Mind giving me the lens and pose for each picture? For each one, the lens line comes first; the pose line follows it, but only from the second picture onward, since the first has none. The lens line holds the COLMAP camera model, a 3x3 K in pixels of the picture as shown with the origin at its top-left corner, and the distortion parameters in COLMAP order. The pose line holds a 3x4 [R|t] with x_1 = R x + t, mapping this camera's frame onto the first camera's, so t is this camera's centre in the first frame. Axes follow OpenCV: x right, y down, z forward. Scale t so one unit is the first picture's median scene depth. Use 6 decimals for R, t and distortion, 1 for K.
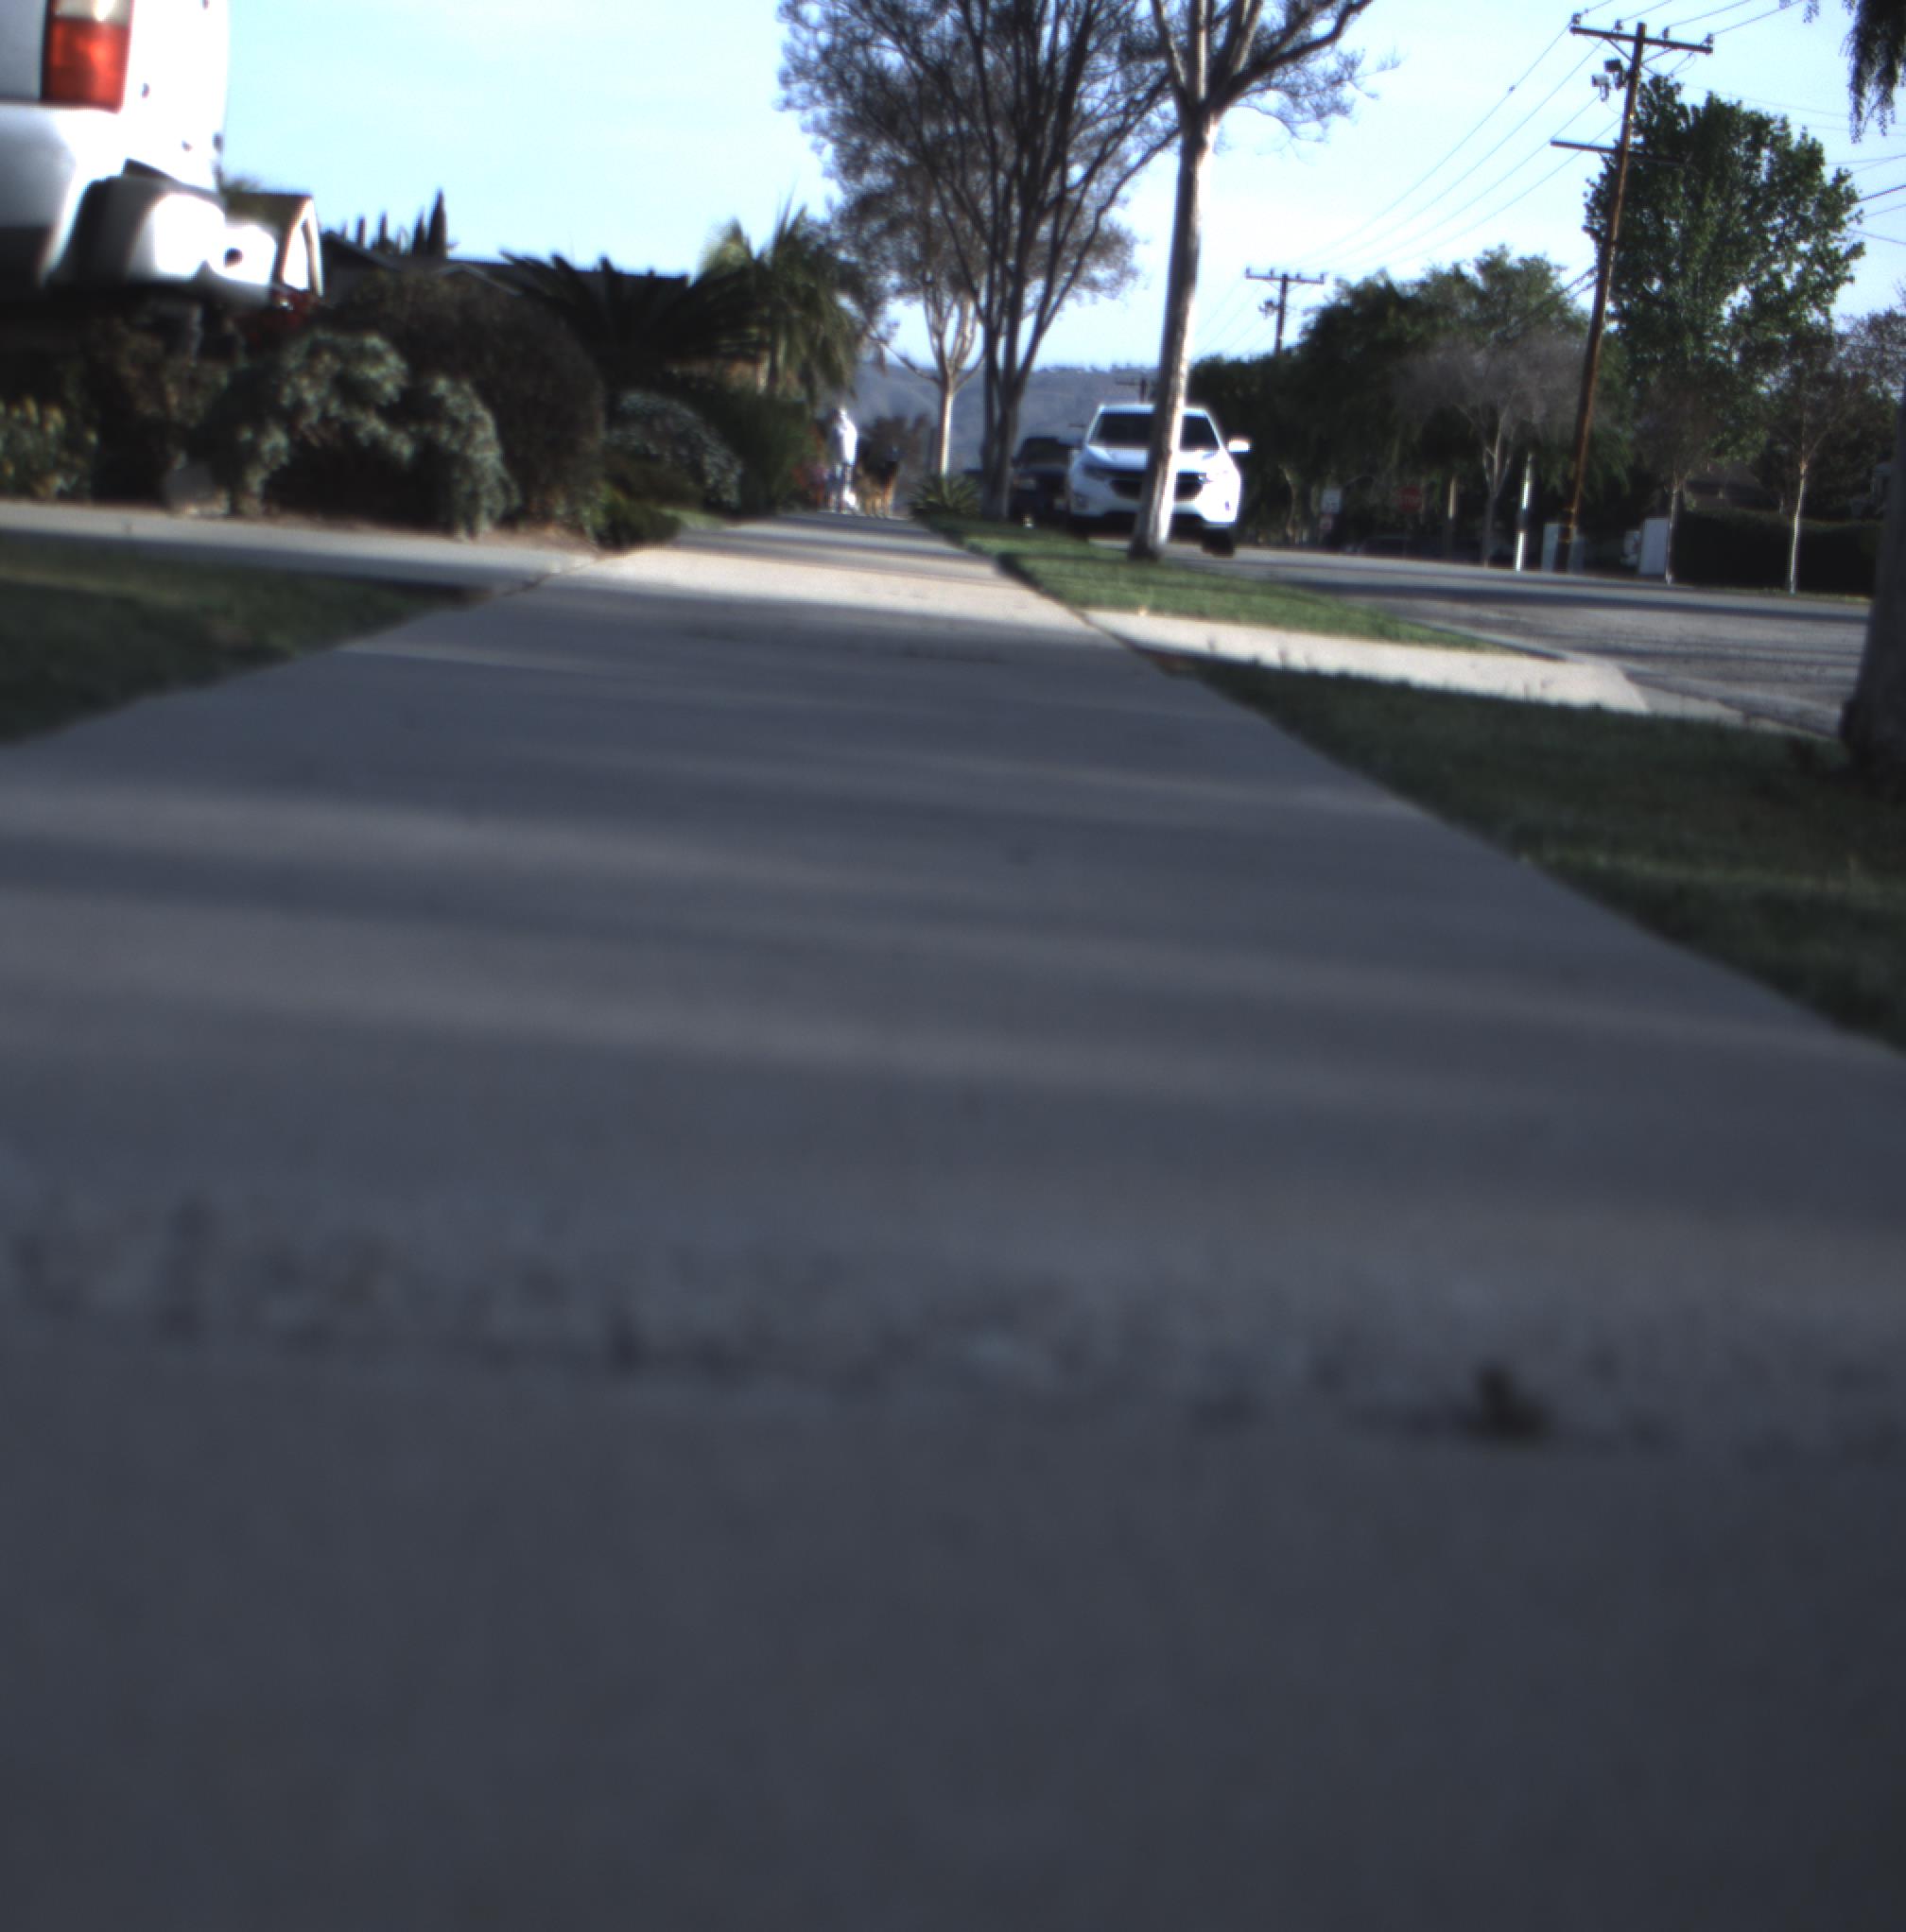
lens RADIAL K [[4380.8, 0, 712.6], [0, 4380.8, 959.8], [0, 0, 1]] dist [-0.174563, 0.889848]
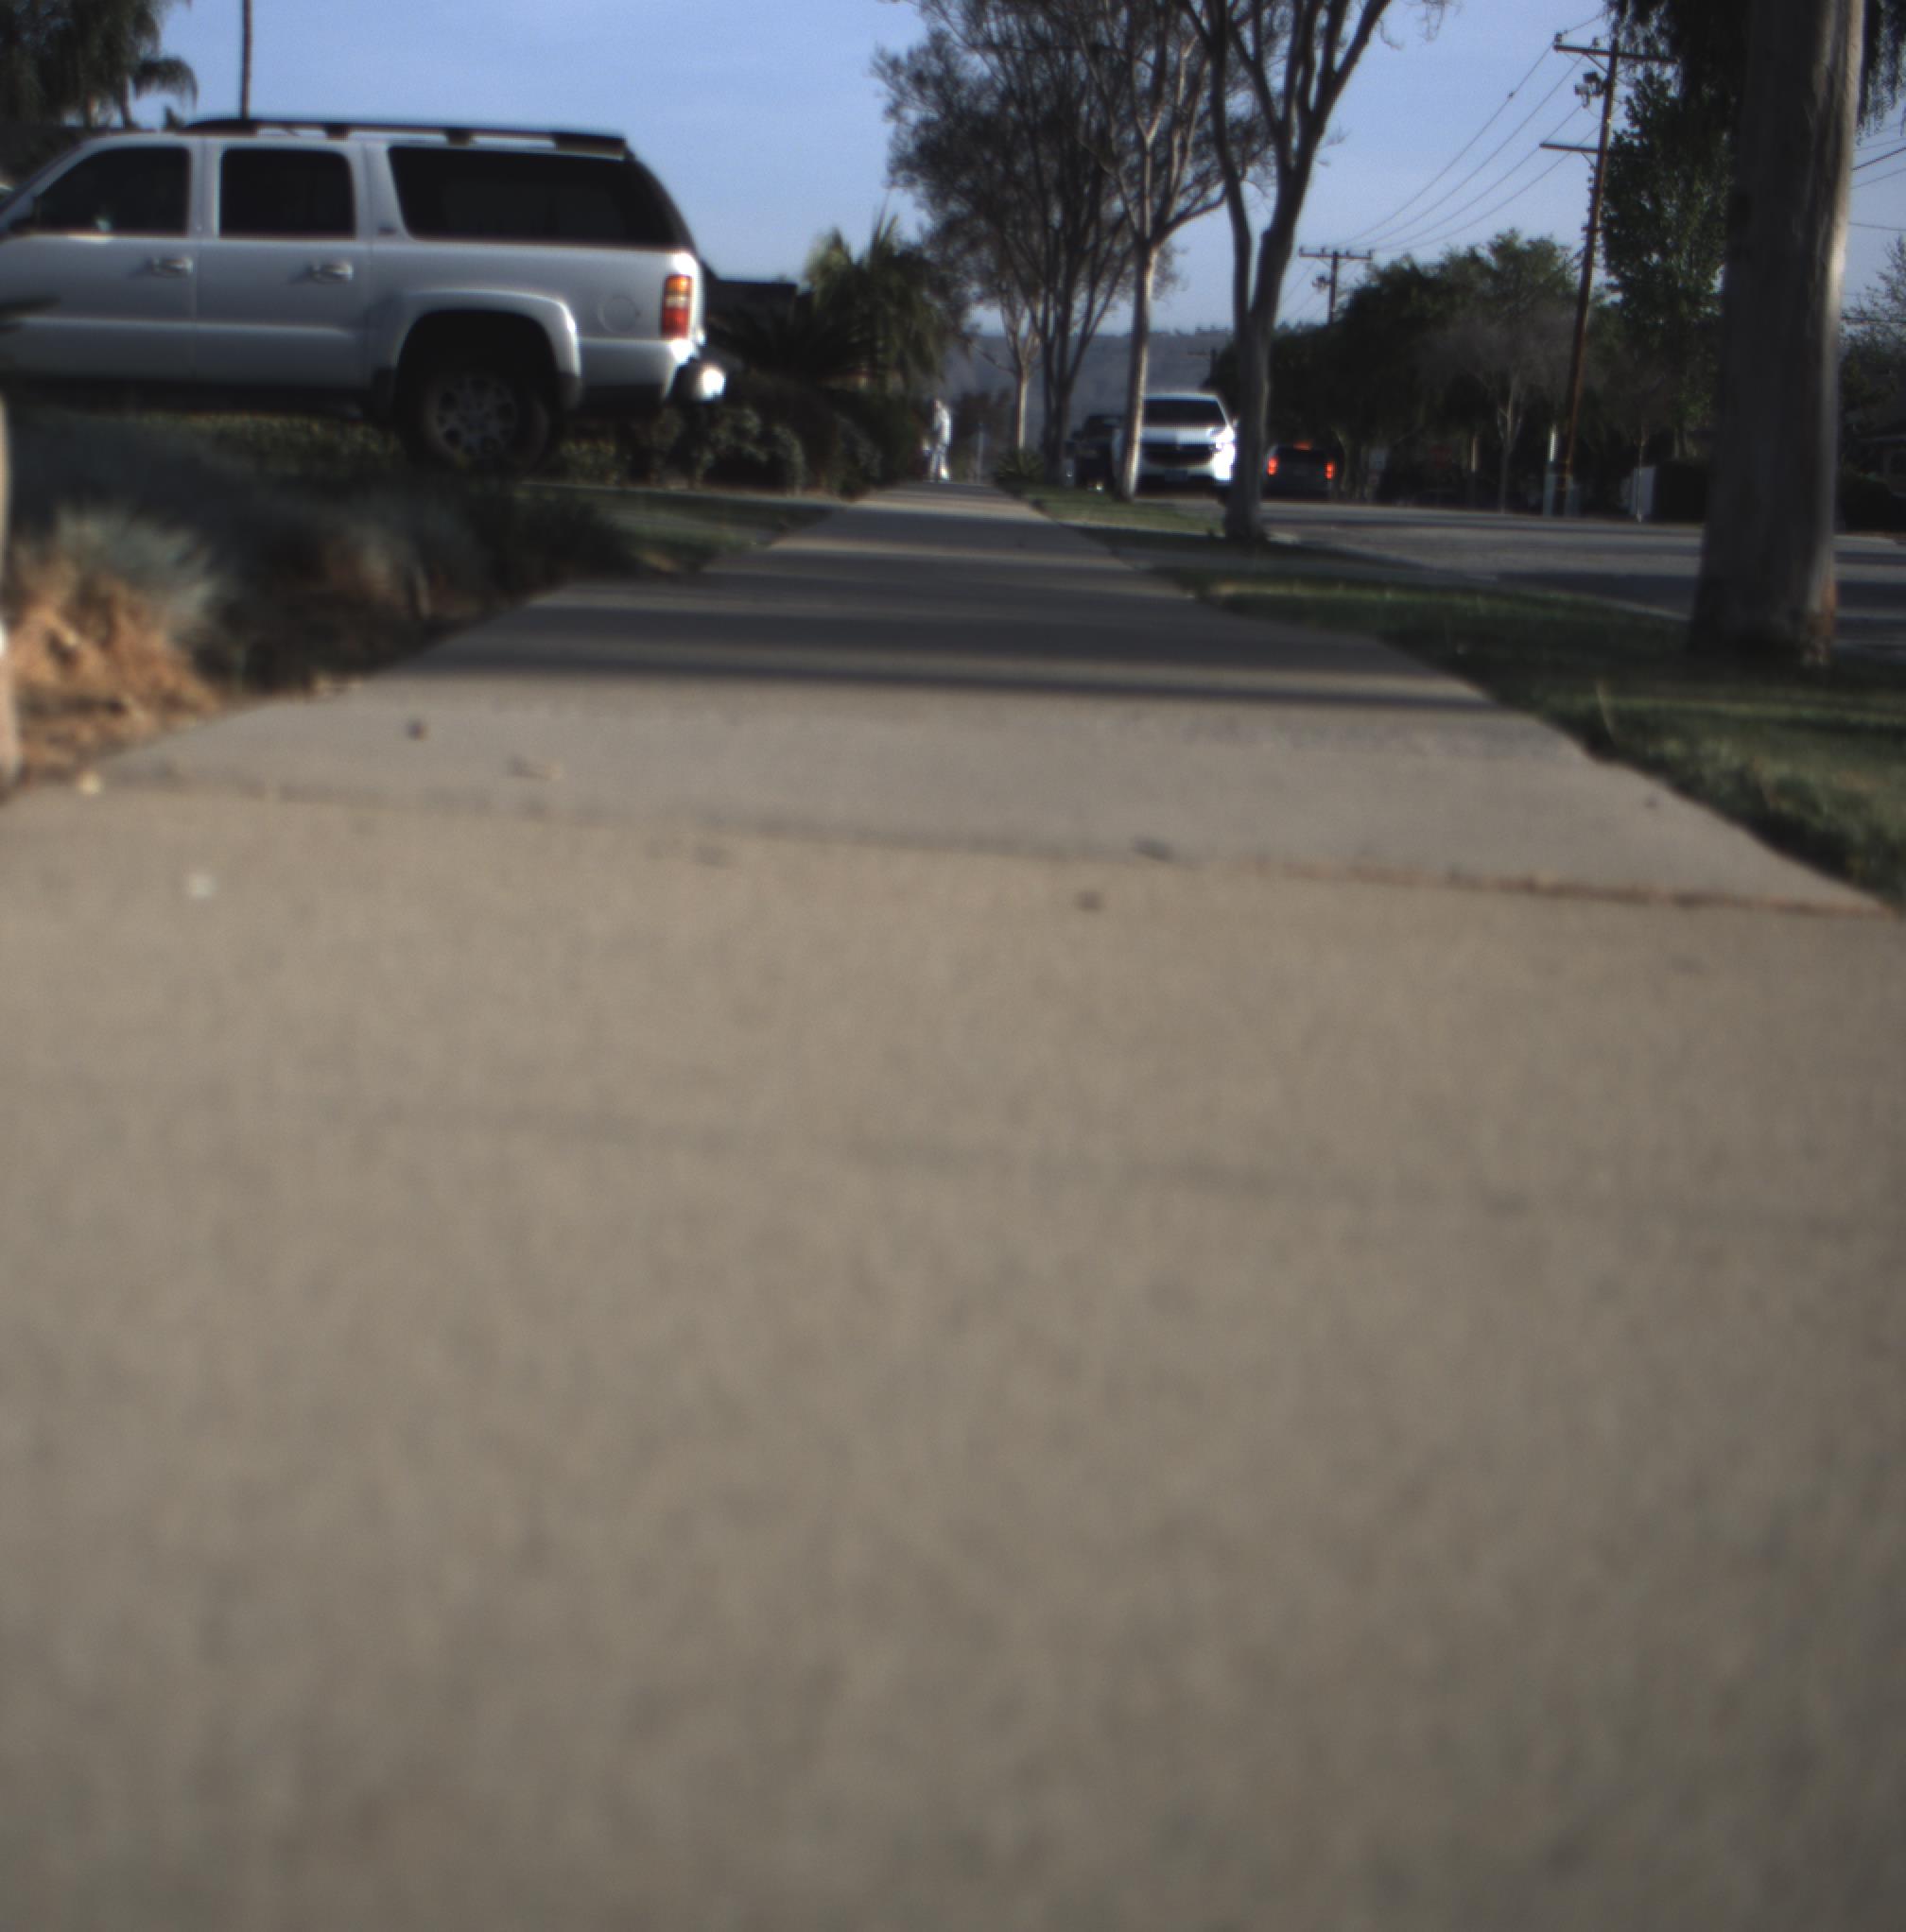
lens RADIAL K [[4380.8, 0, 712.6], [0, 4380.8, 959.8], [0, 0, 1]] dist [-0.174563, 0.889848]
pose [[0.999377, -0.026664, -0.023114, -0.005914], [0.026793, 0.999627, 0.005292, 0.015661], [0.022964, -0.005908, 0.999719, -0.151772]]
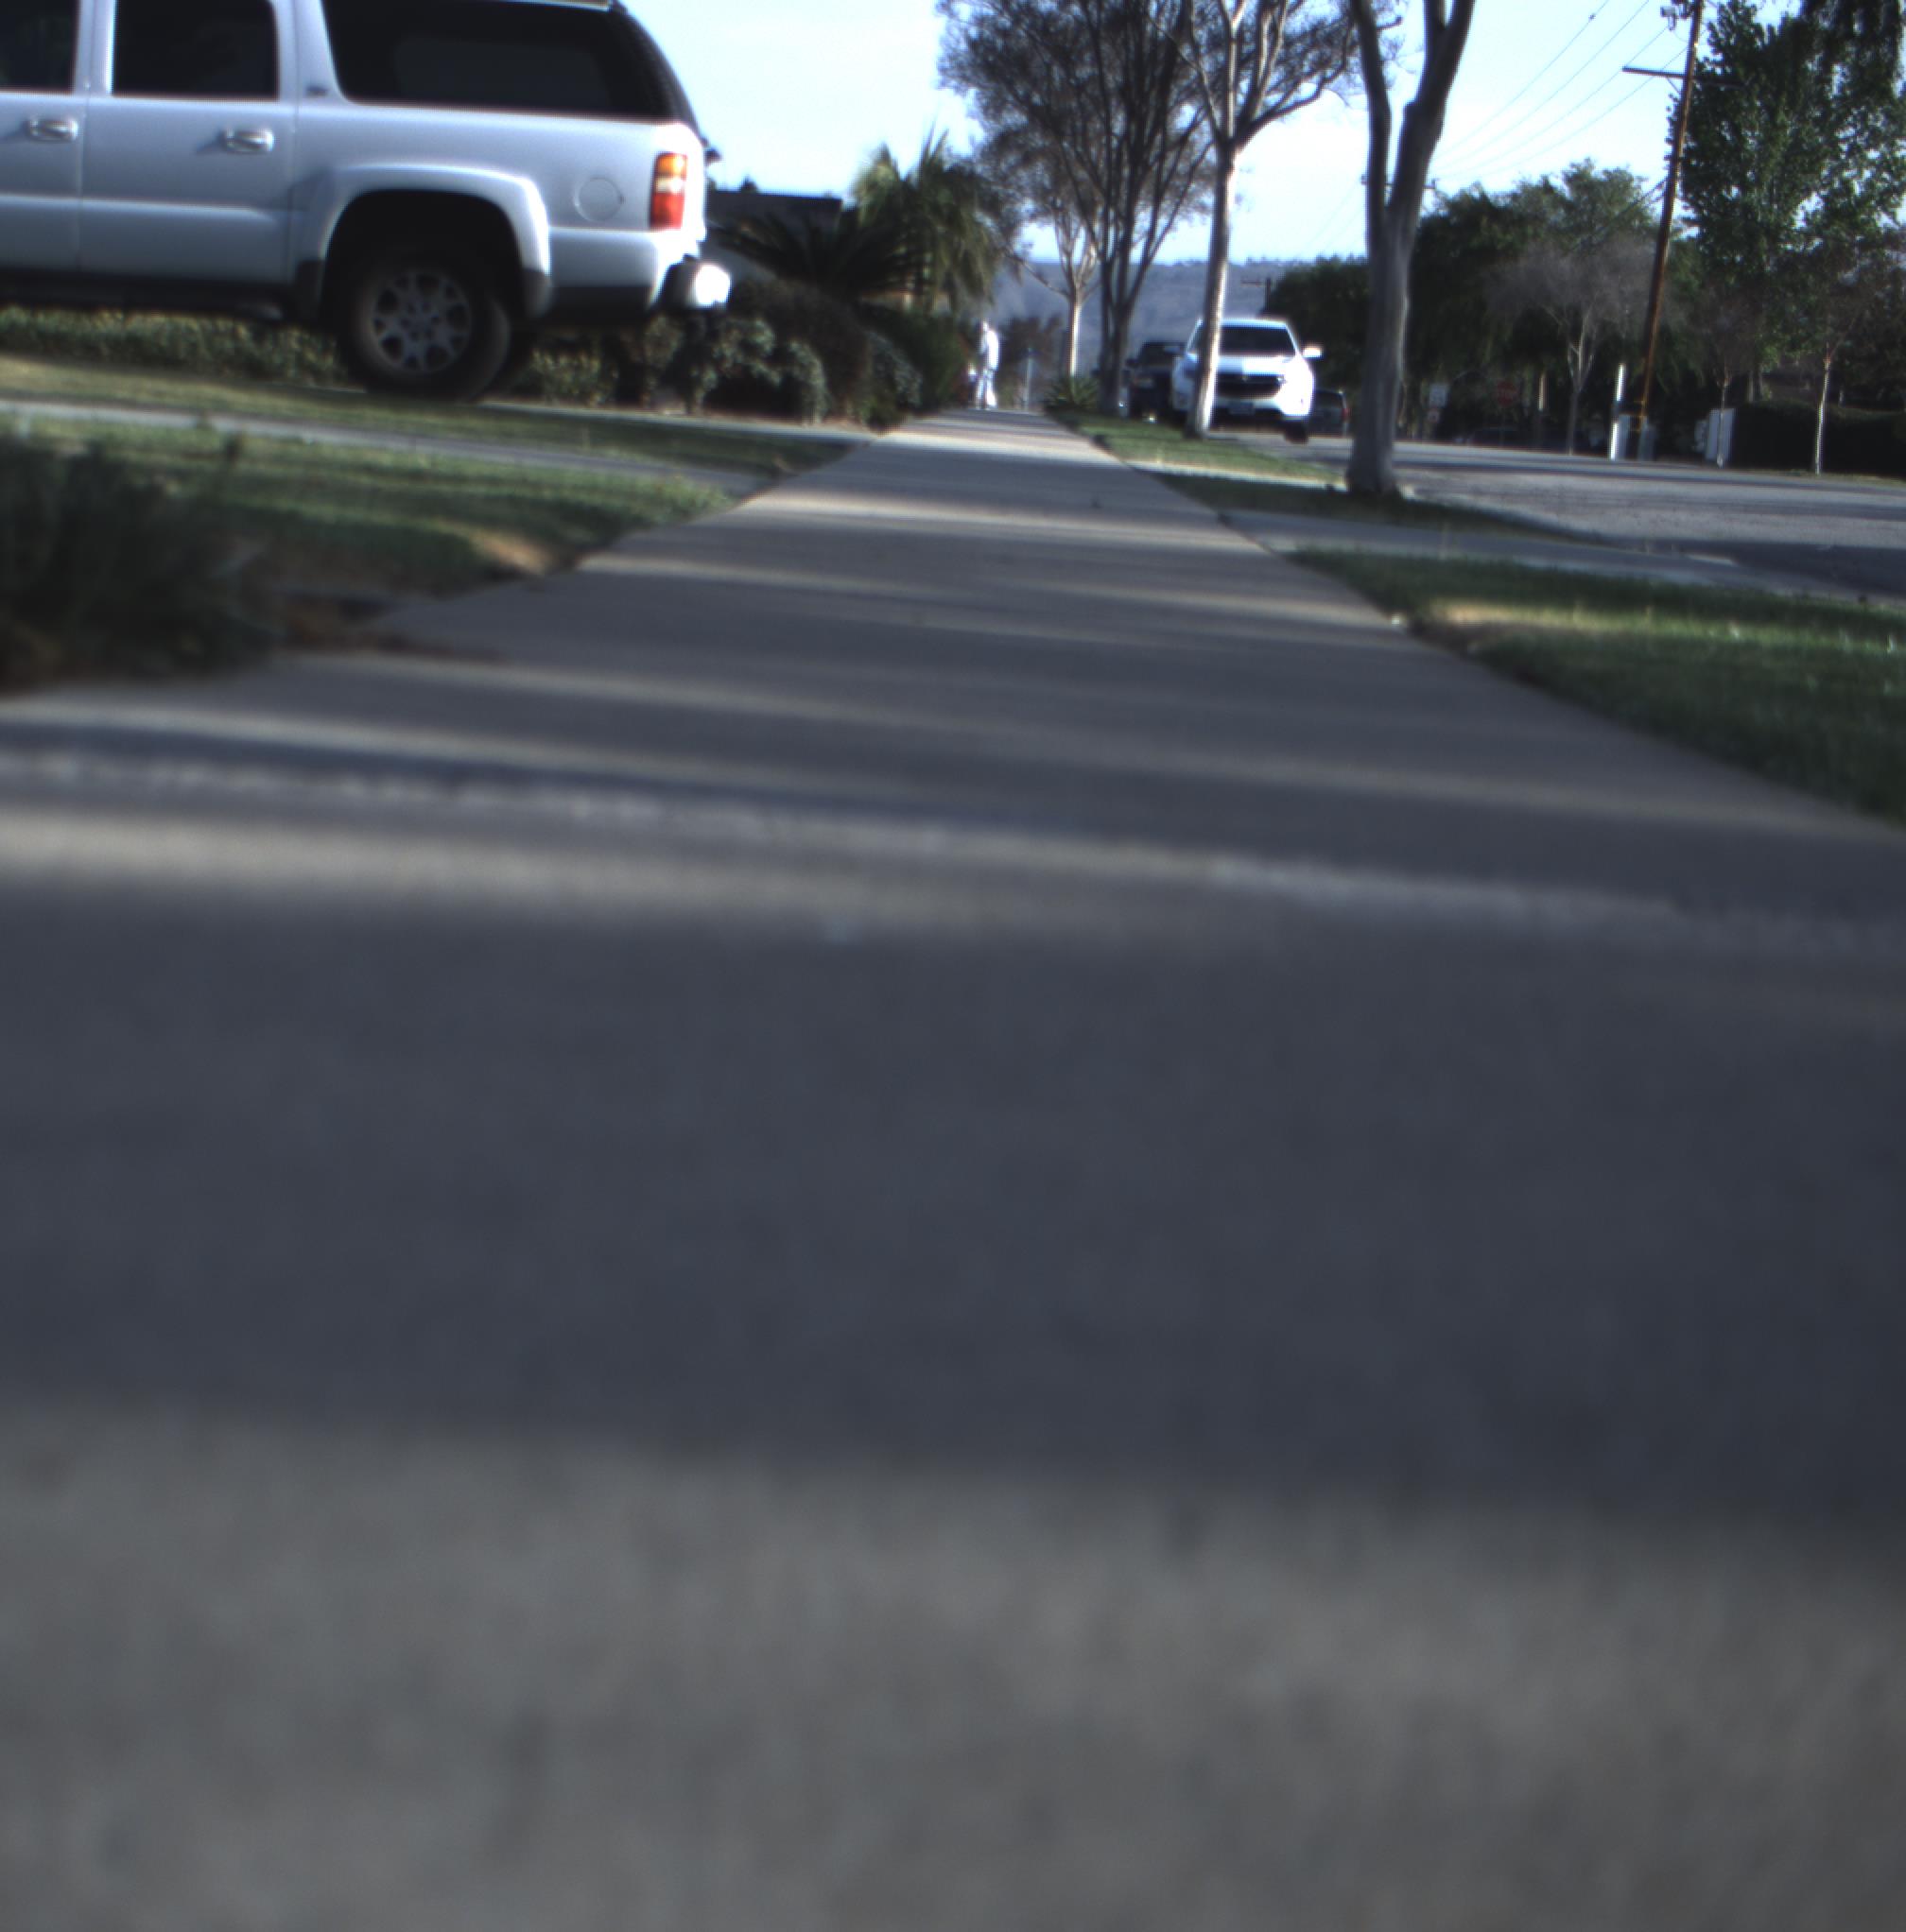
lens RADIAL K [[4380.8, 0, 712.6], [0, 4380.8, 959.8], [0, 0, 1]] dist [-0.174563, 0.889848]
pose [[0.999504, -0.003956, -0.031246, -0.004565], [0.004681, 0.999720, 0.023184, 0.010971], [0.031145, -0.023319, 0.999243, -0.108437]]
